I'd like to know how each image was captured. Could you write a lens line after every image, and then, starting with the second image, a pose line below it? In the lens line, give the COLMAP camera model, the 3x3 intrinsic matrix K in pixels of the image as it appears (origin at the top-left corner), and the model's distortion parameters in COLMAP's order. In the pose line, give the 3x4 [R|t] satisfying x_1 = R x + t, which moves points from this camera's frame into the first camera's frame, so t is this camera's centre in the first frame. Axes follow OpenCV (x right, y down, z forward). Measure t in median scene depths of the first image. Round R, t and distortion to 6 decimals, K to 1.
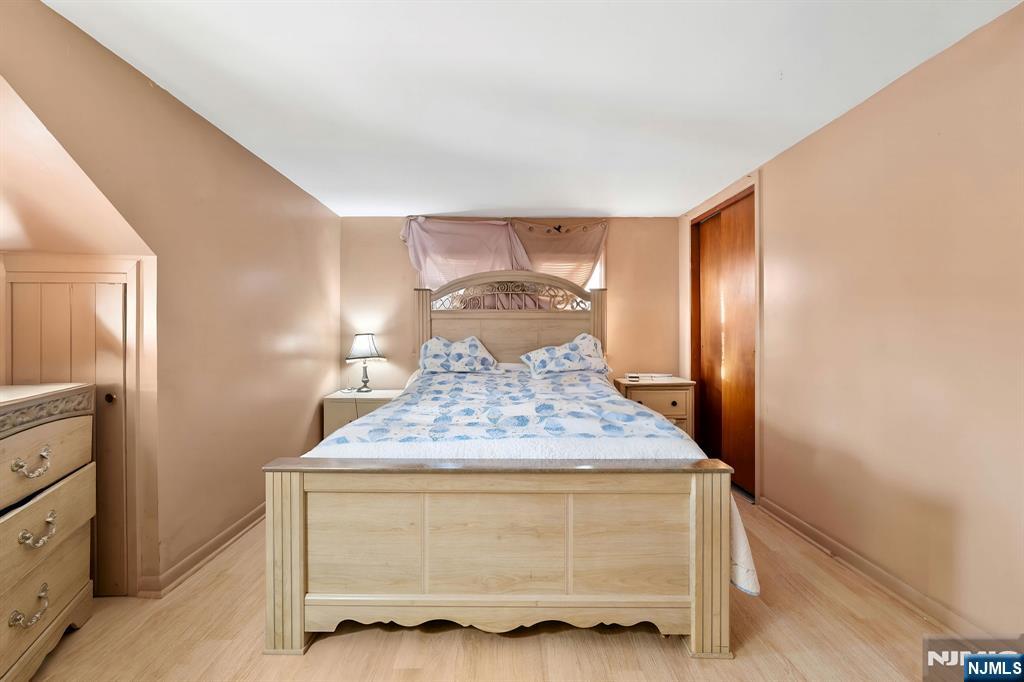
lens RADIAL K [[415.4, 0, 513.3], [0, 415.4, 338.0], [0, 0, 1]] dist [-0.002474, -0.000251]
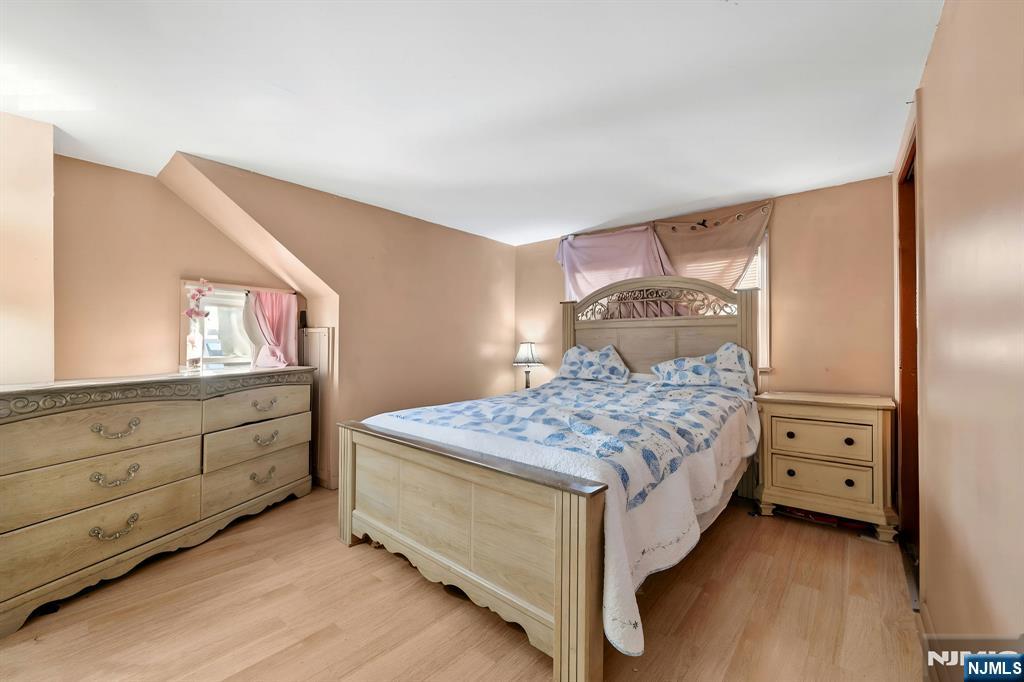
lens RADIAL K [[415.4, 0, 513.3], [0, 415.4, 338.0], [0, 0, 1]] dist [-0.002474, -0.000251]
pose [[0.757871, -0.003389, -0.652396, 0.388394], [-0.010792, 0.999785, -0.017731, -0.001323], [0.652315, 0.020479, 0.757671, 0.079862]]
